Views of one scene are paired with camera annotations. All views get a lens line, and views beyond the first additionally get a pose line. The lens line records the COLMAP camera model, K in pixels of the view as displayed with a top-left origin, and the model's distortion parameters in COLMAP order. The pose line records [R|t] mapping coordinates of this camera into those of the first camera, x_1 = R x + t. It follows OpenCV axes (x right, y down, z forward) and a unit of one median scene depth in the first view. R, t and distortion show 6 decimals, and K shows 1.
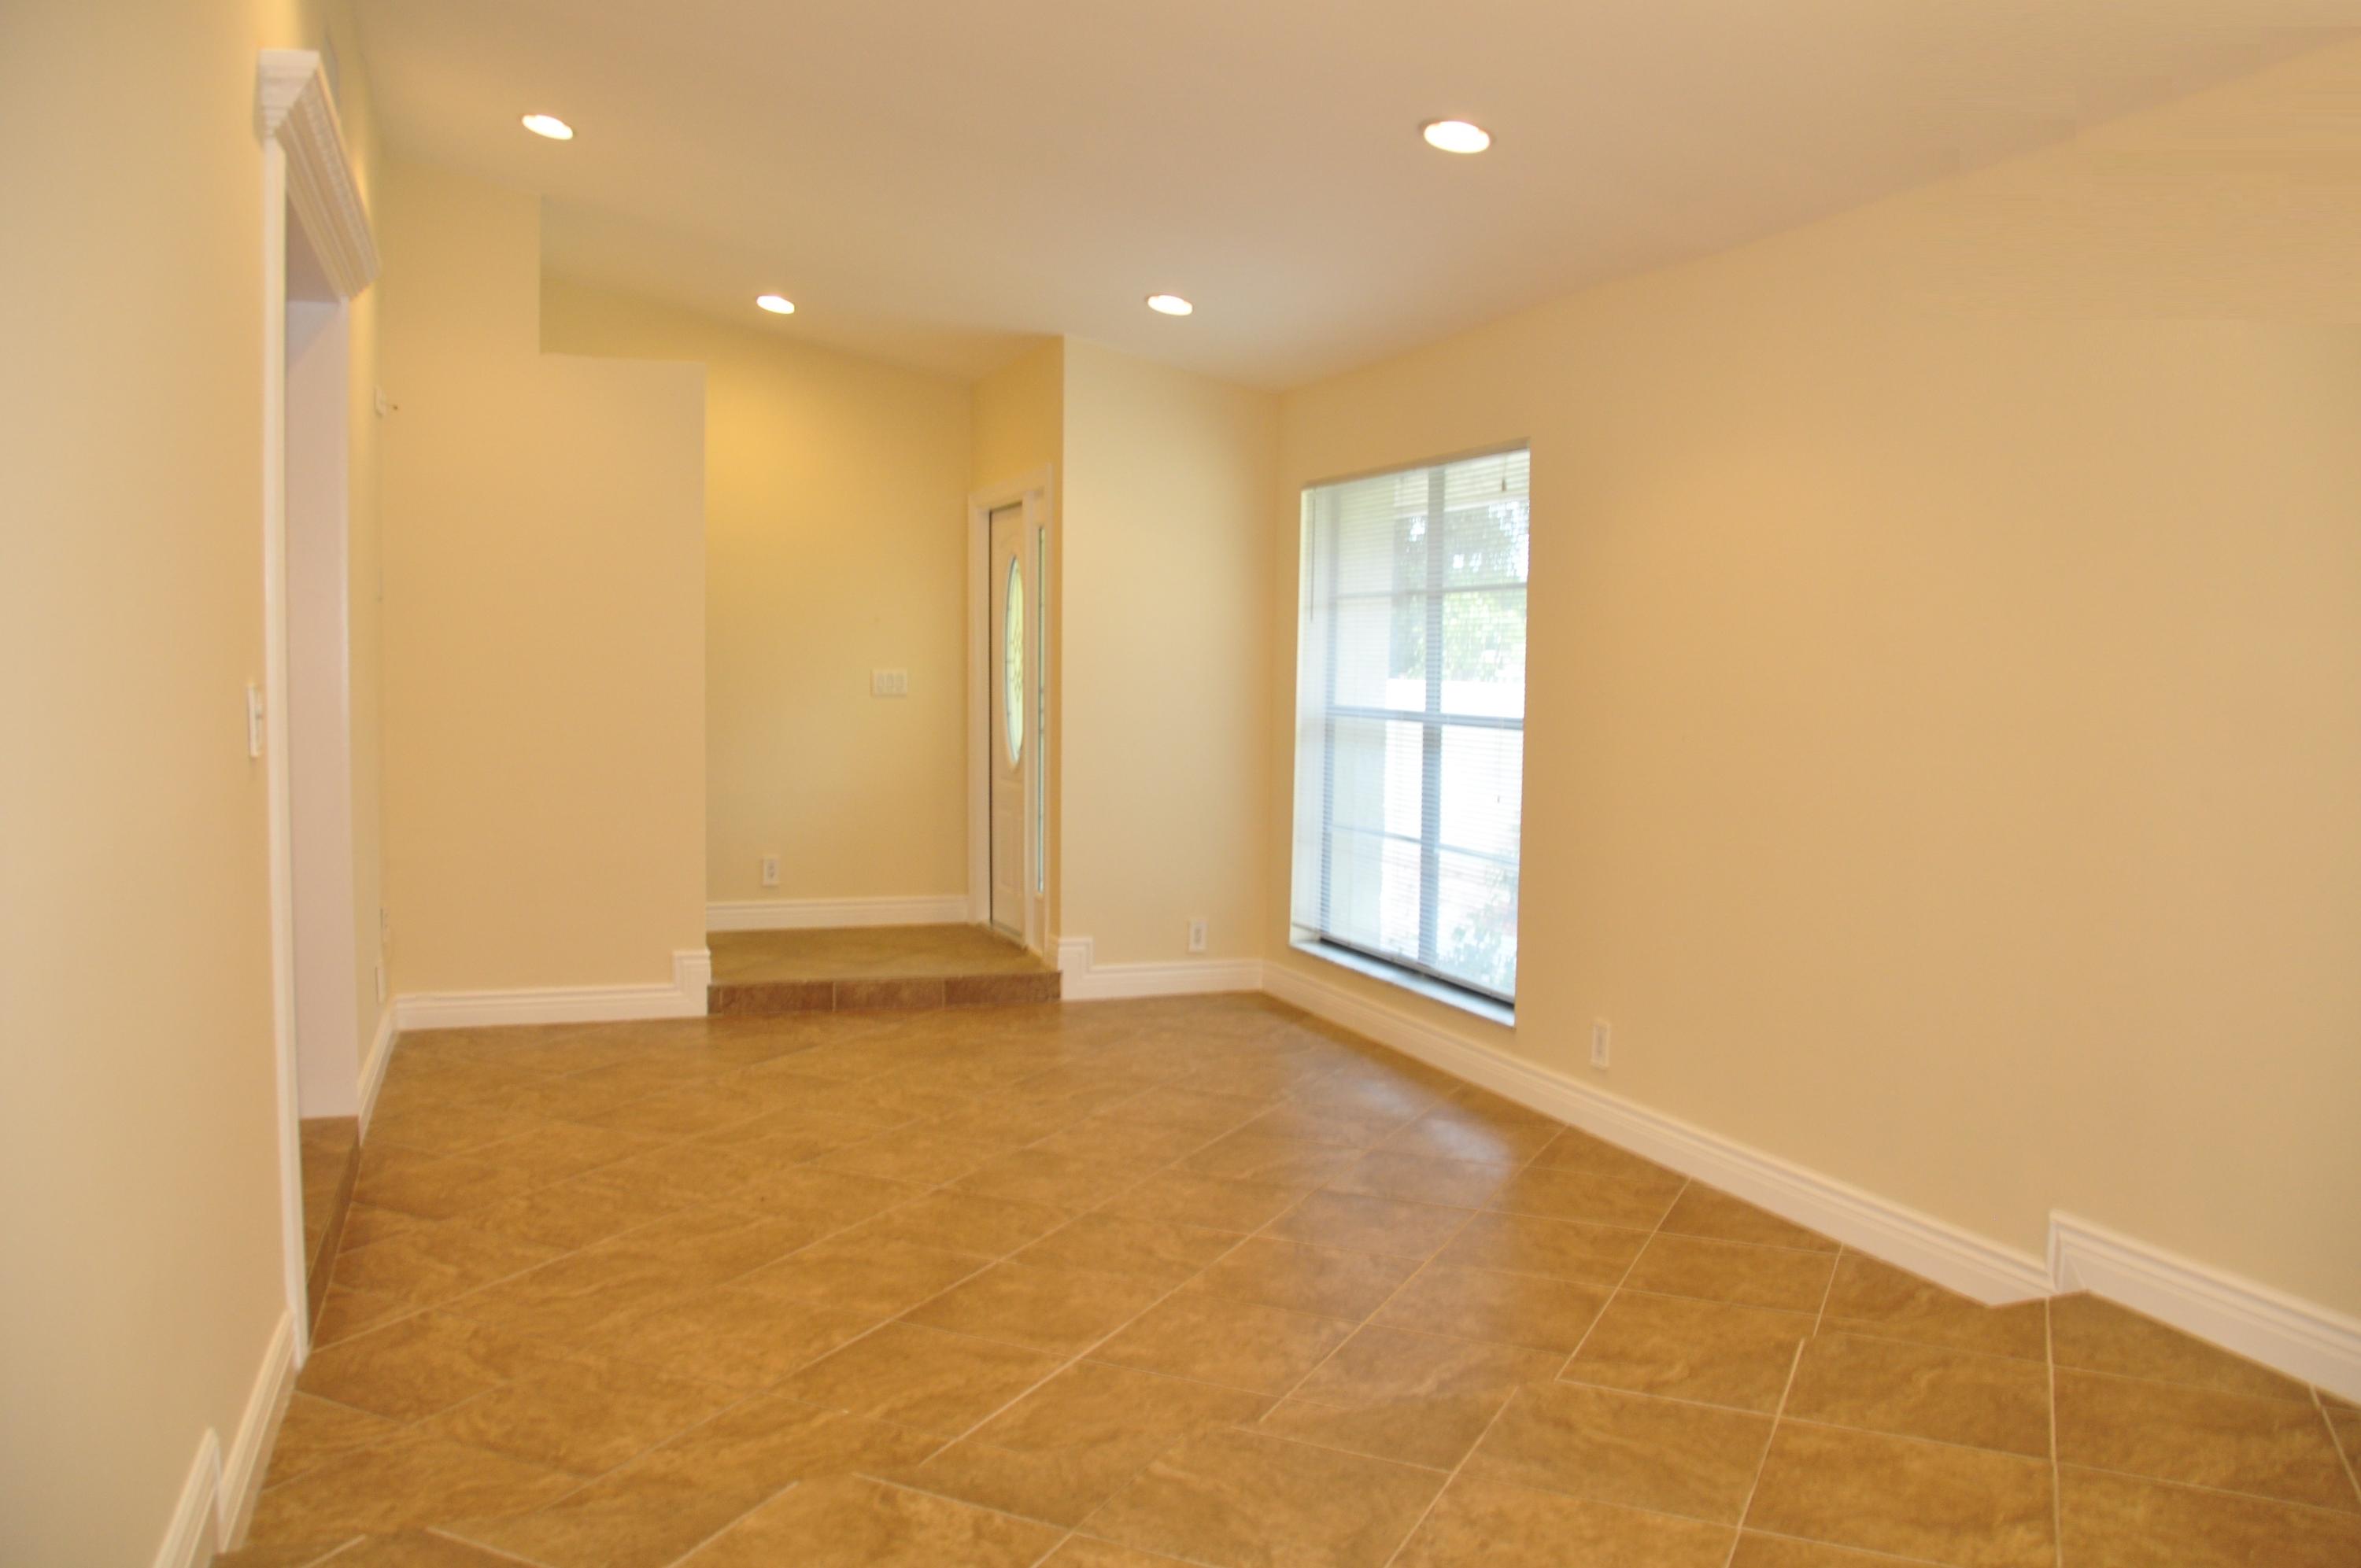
lens RADIAL K [[1835.8, 0, 1180.5], [0, 1835.8, 784.0], [0, 0, 1]] dist [-0.178238, 0.135625]
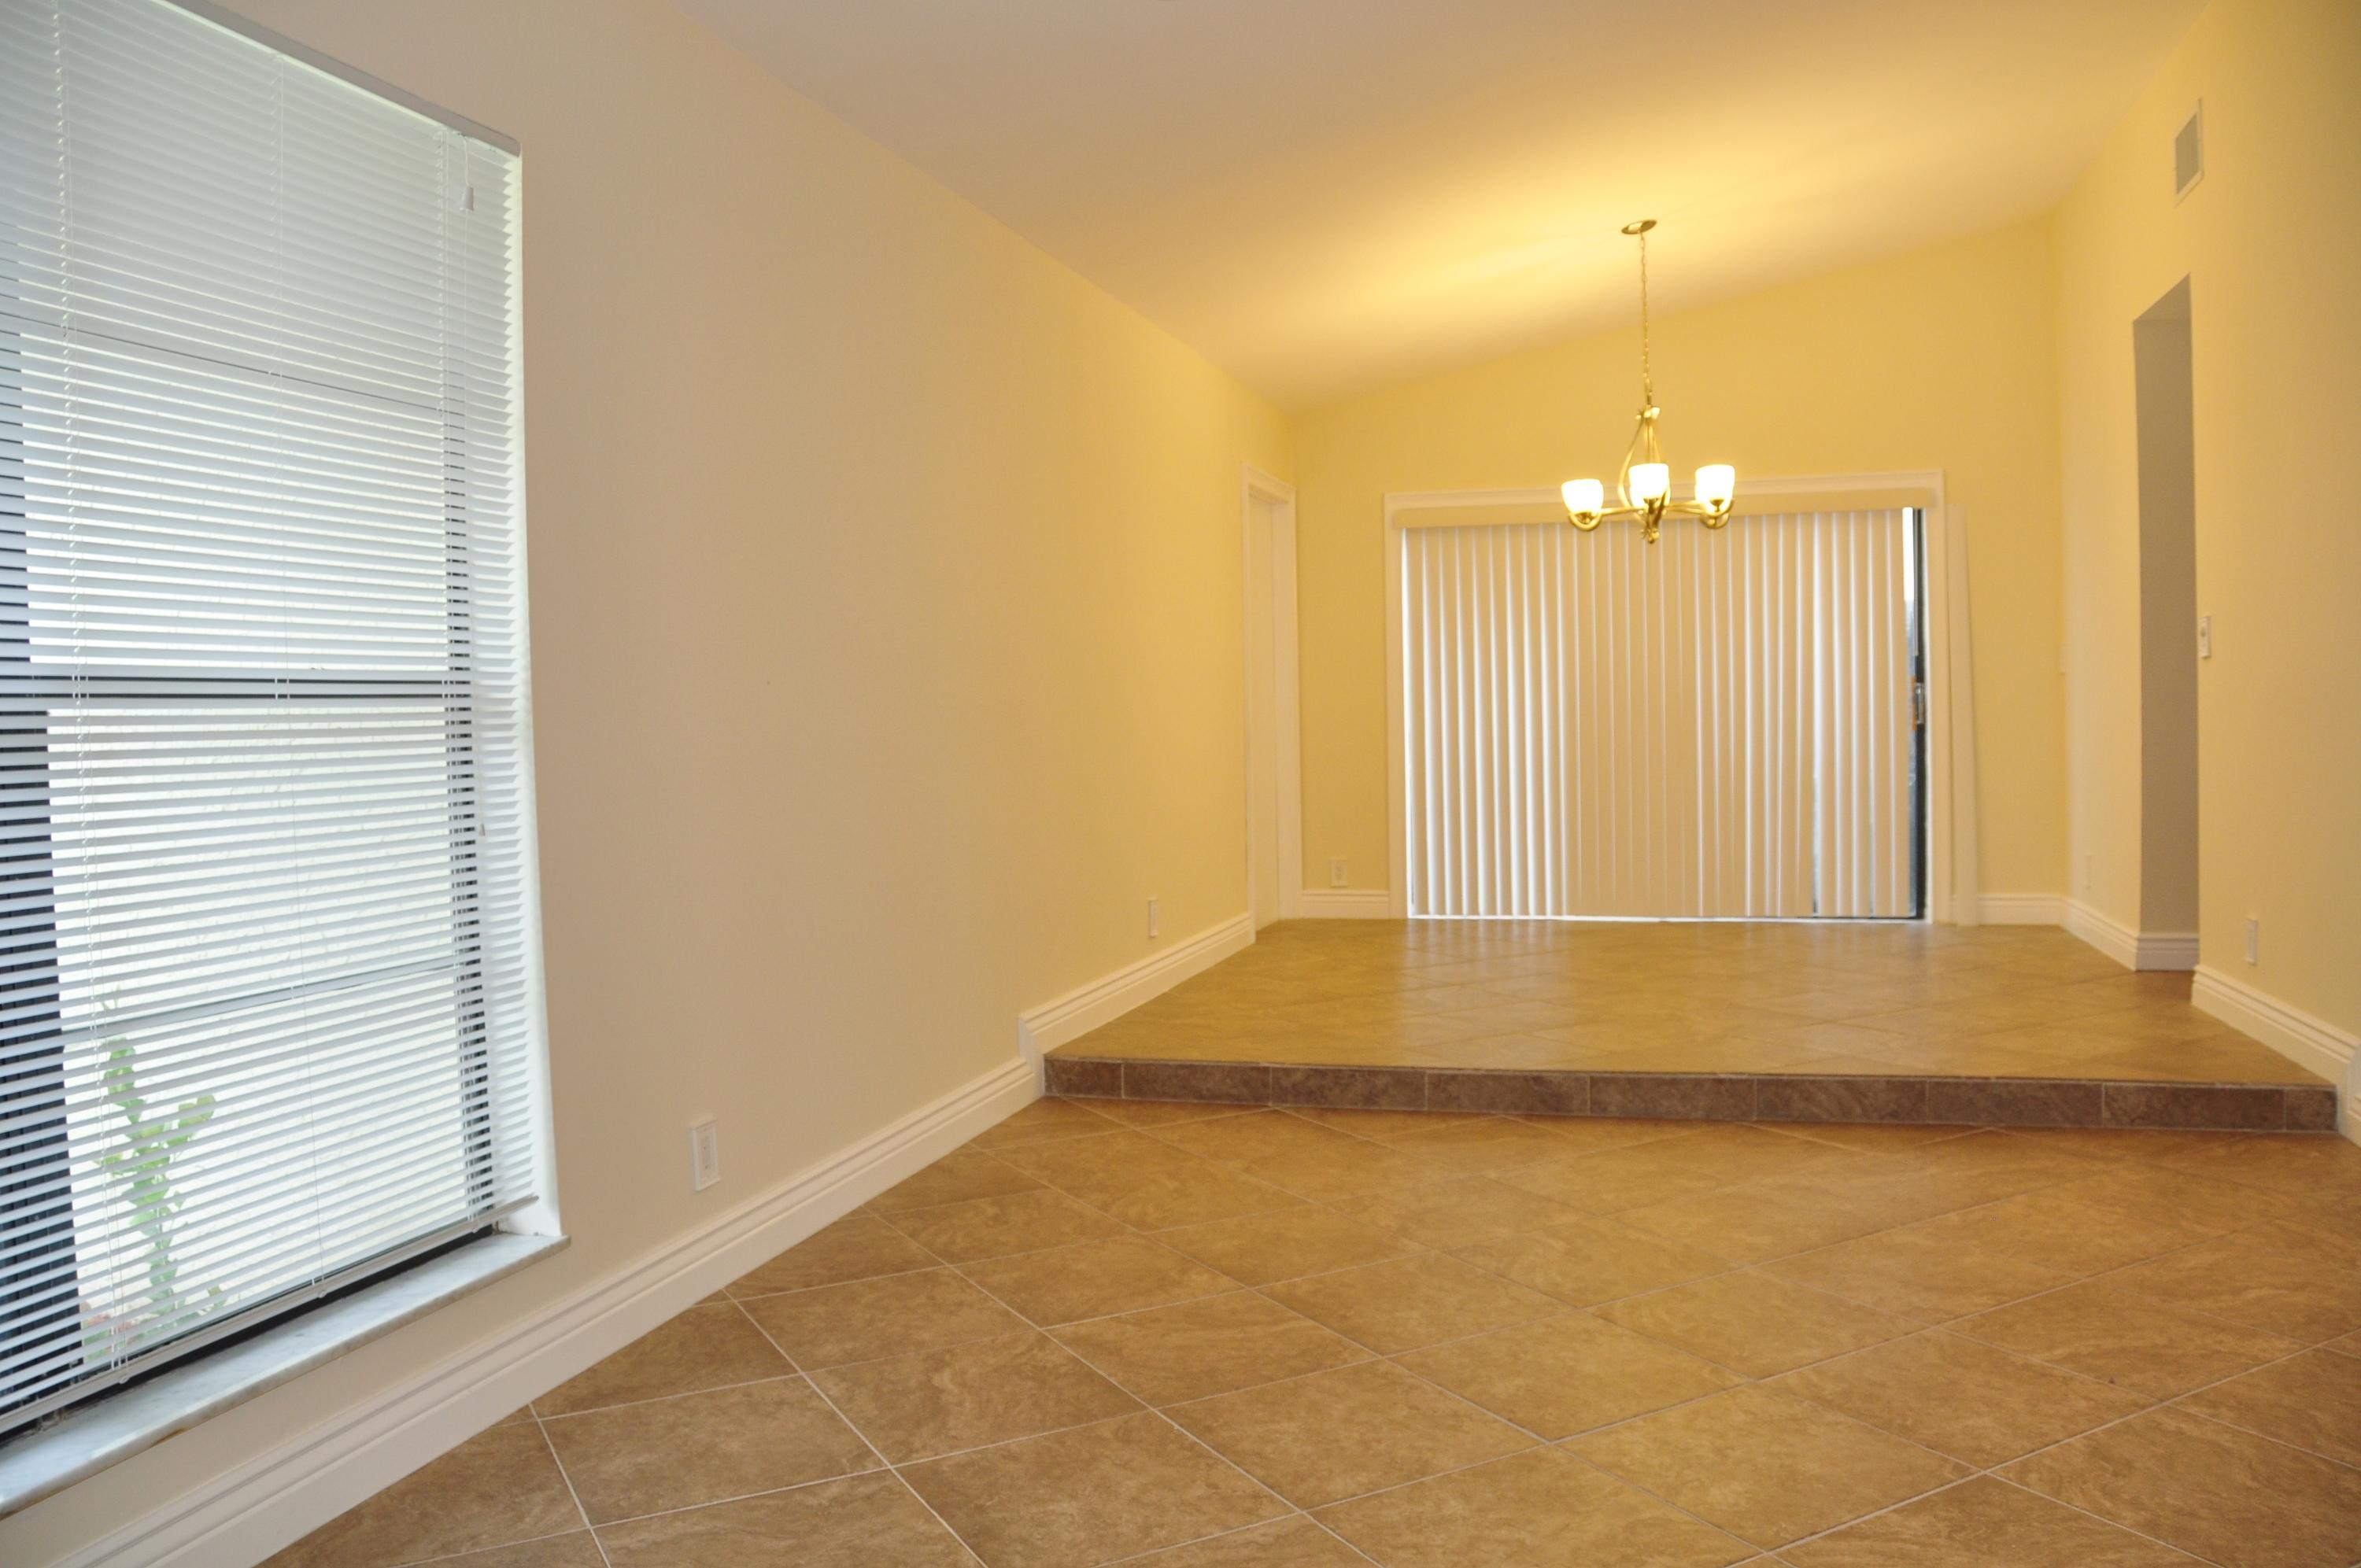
lens RADIAL K [[1835.8, 0, 1180.5], [0, 1835.8, 784.0], [0, 0, 1]] dist [-0.178238, 0.135625]
pose [[-0.809516, -0.019443, 0.586776, -0.353613], [0.050617, 0.993419, 0.102748, -0.058621], [-0.584912, 0.112877, -0.803204, 1.714183]]
